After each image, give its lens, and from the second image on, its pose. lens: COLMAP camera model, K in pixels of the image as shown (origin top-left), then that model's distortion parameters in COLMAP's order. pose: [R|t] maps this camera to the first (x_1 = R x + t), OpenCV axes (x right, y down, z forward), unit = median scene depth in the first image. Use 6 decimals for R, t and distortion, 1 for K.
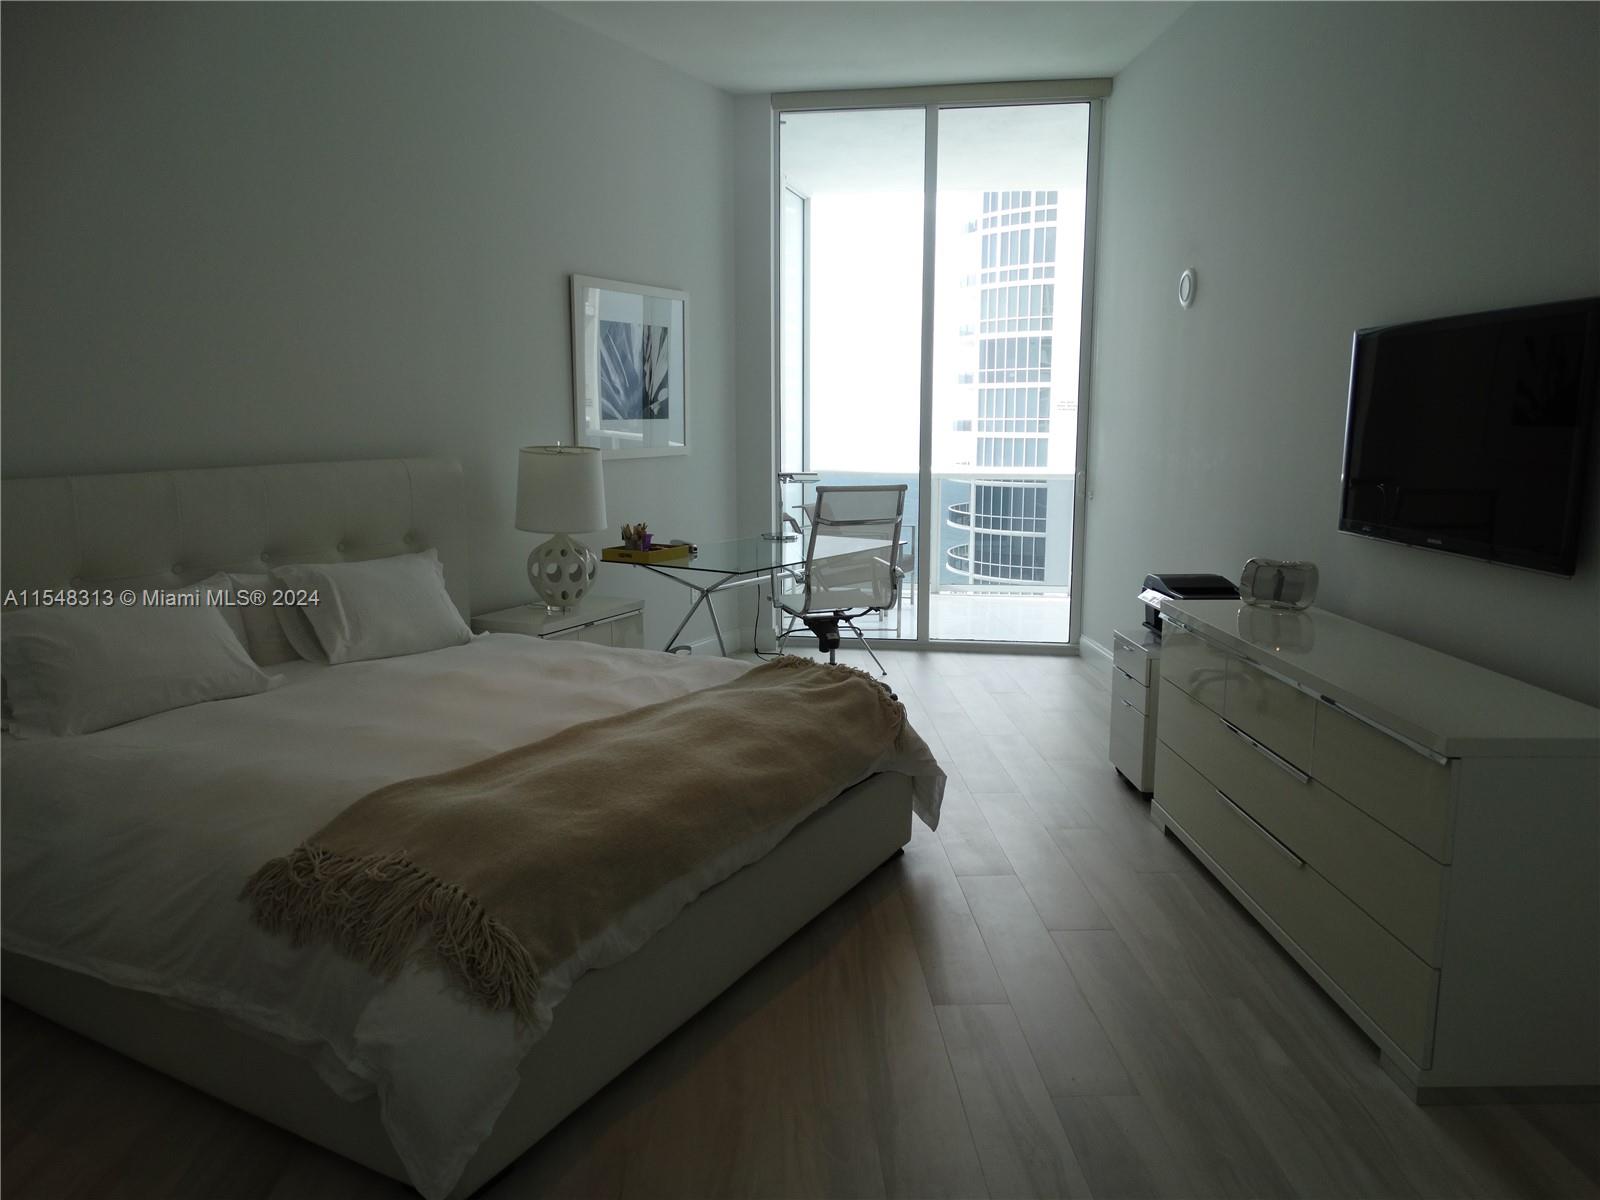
lens RADIAL K [[1160.4, 0, 800.0], [0, 1160.4, 600.0], [0, 0, 1]] dist [0.000374, 0.002624]
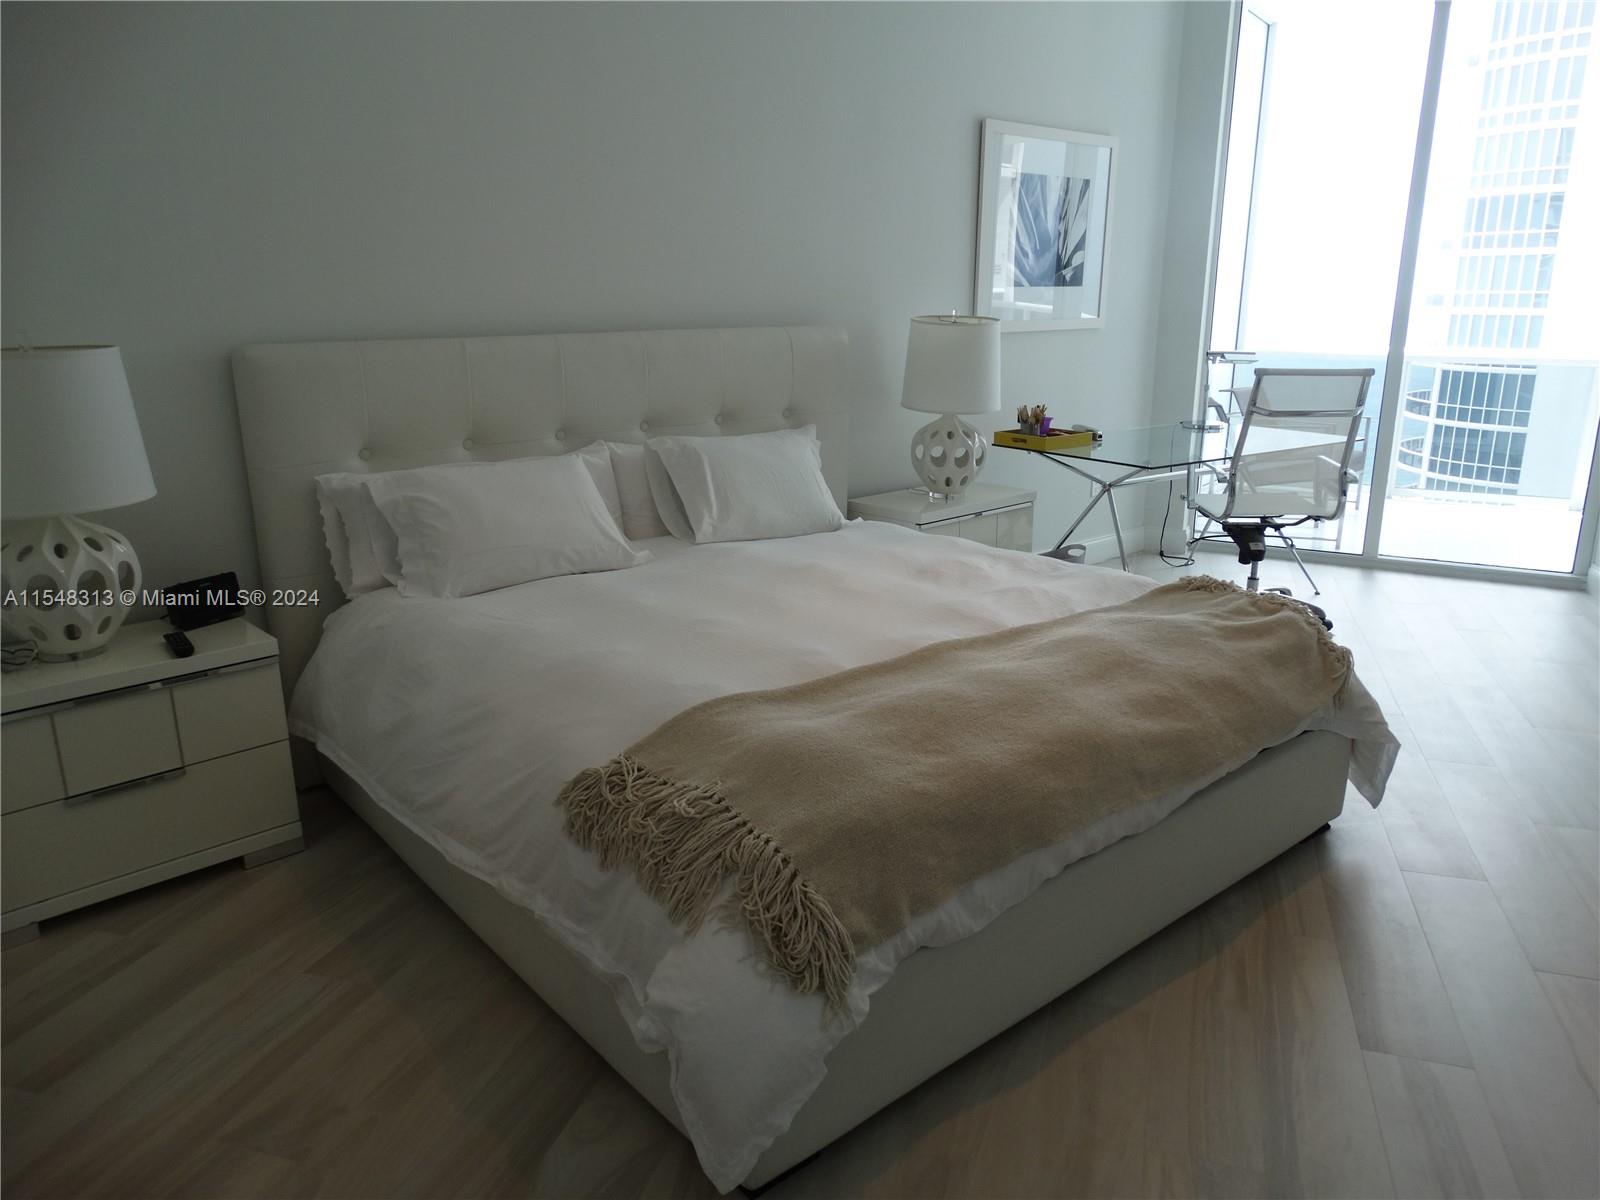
lens RADIAL K [[1139.4, 0, 806.7], [0, 1139.4, 581.1], [0, 0, 1]] dist [0.022571, 0.002870]
pose [[0.940671, 0.089476, -0.327310, -0.008035], [-0.058676, 0.992969, 0.102814, -0.014802], [0.334208, -0.077509, 0.939307, 0.137312]]
